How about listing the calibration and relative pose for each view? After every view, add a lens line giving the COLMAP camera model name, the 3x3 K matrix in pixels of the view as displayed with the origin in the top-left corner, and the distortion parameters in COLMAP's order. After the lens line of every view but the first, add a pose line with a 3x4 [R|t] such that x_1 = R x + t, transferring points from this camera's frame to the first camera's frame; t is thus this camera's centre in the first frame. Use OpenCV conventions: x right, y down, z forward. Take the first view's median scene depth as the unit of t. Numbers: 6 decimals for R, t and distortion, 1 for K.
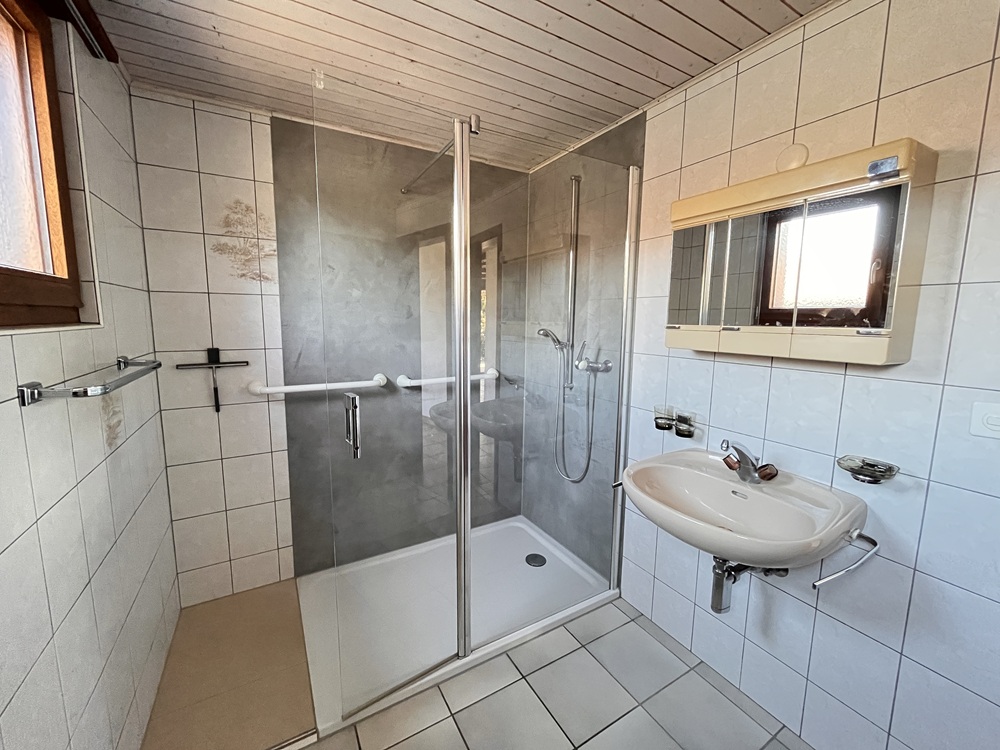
lens RADIAL K [[402.6, 0, 501.5], [0, 402.6, 369.1], [0, 0, 1]] dist [-0.003778, -0.000214]
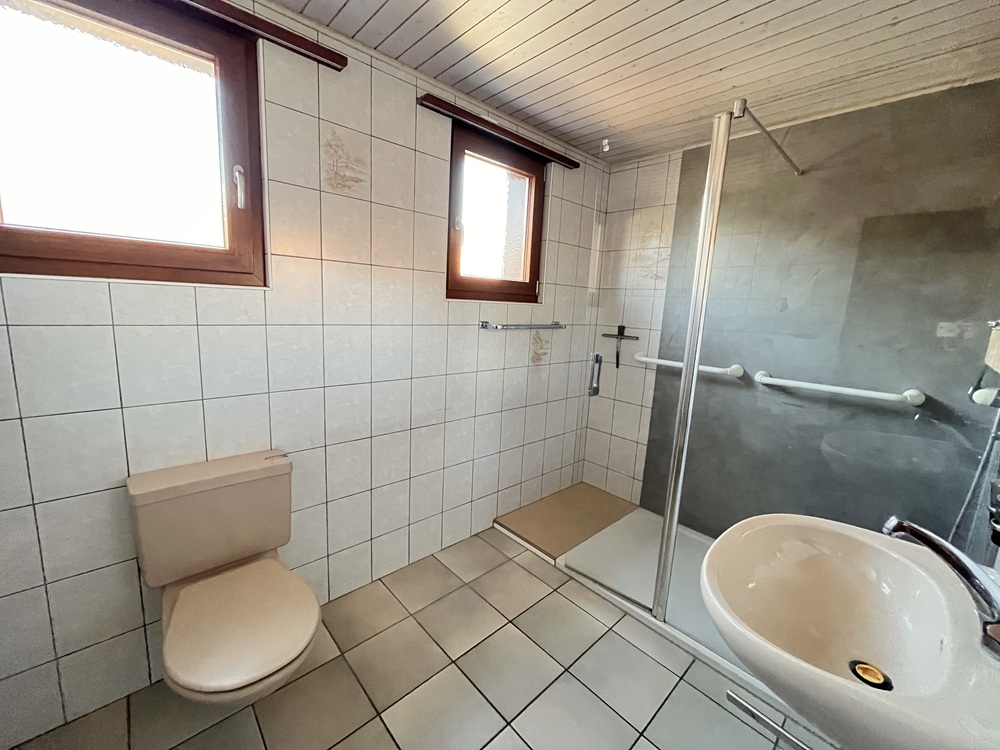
lens RADIAL K [[402.6, 0, 499.8], [0, 402.6, 367.4], [0, 0, 1]] dist [-0.003778, -0.000214]
pose [[0.221498, 0.156220, -0.962566, 0.646334], [-0.170676, 0.978059, 0.119460, -0.000598], [0.960109, 0.137827, 0.243301, 0.209119]]
